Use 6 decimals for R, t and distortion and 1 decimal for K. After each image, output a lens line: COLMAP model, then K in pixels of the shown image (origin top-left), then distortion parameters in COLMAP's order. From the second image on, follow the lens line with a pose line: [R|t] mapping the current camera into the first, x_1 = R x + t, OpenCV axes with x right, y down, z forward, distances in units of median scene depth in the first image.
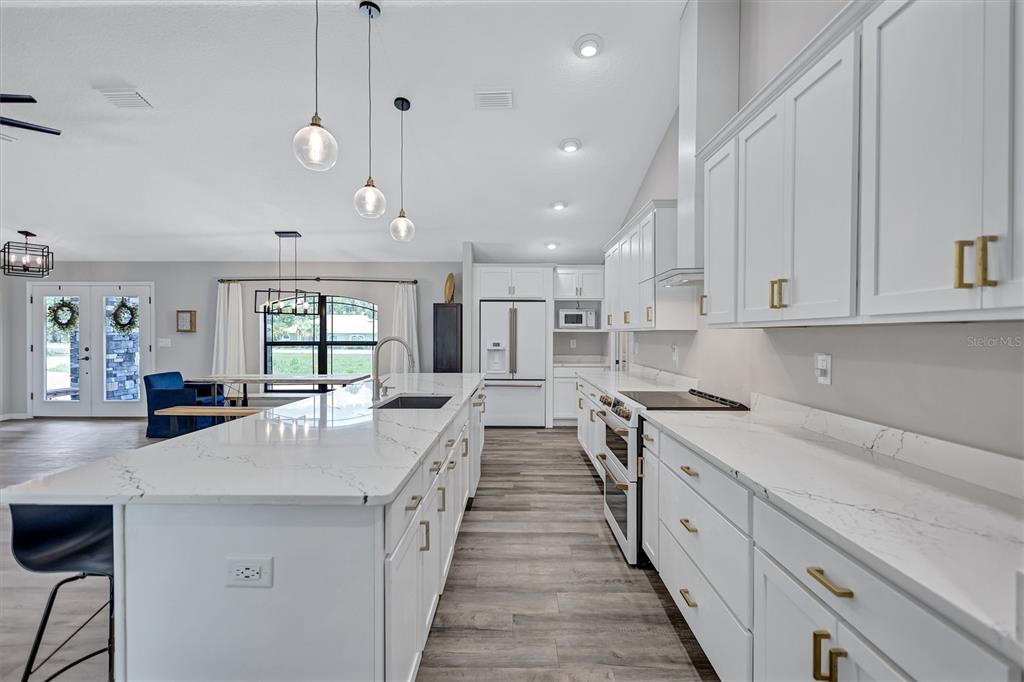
lens RADIAL K [[466.7, 0, 512.7], [0, 466.7, 343.4], [0, 0, 1]] dist [0.002104, 0.000540]
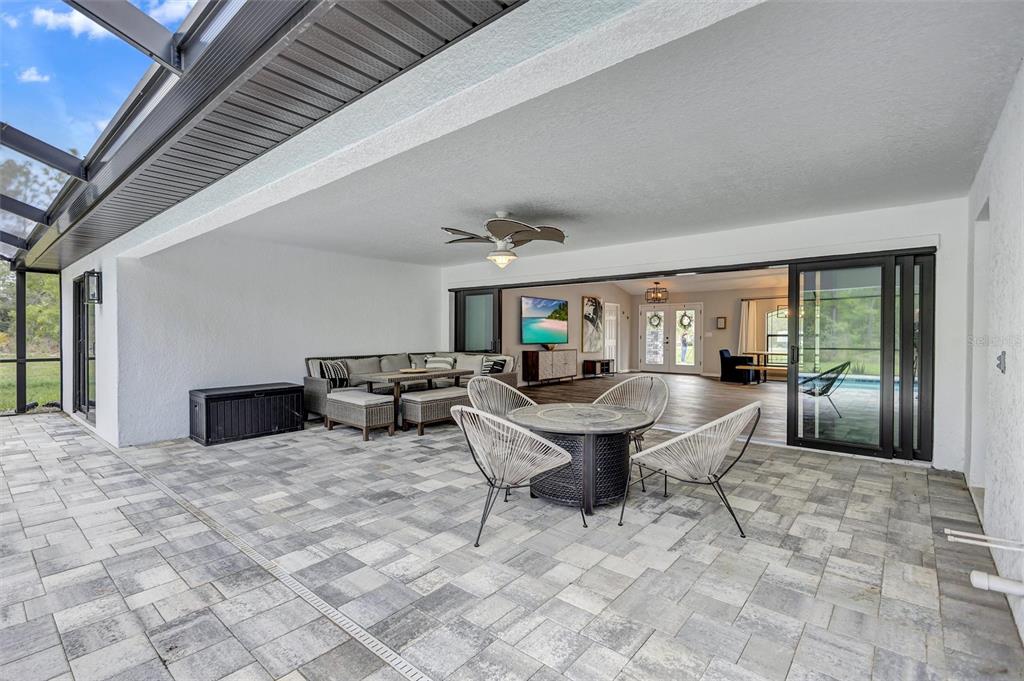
lens RADIAL K [[466.7, 0, 509.5], [0, 466.7, 342.1], [0, 0, 1]] dist [0.002104, 0.000540]
pose [[0.765020, 0.009438, -0.643938, -0.166681], [-0.011258, 0.999936, 0.001281, 0.038080], [0.643909, 0.006270, 0.765077, -1.008769]]
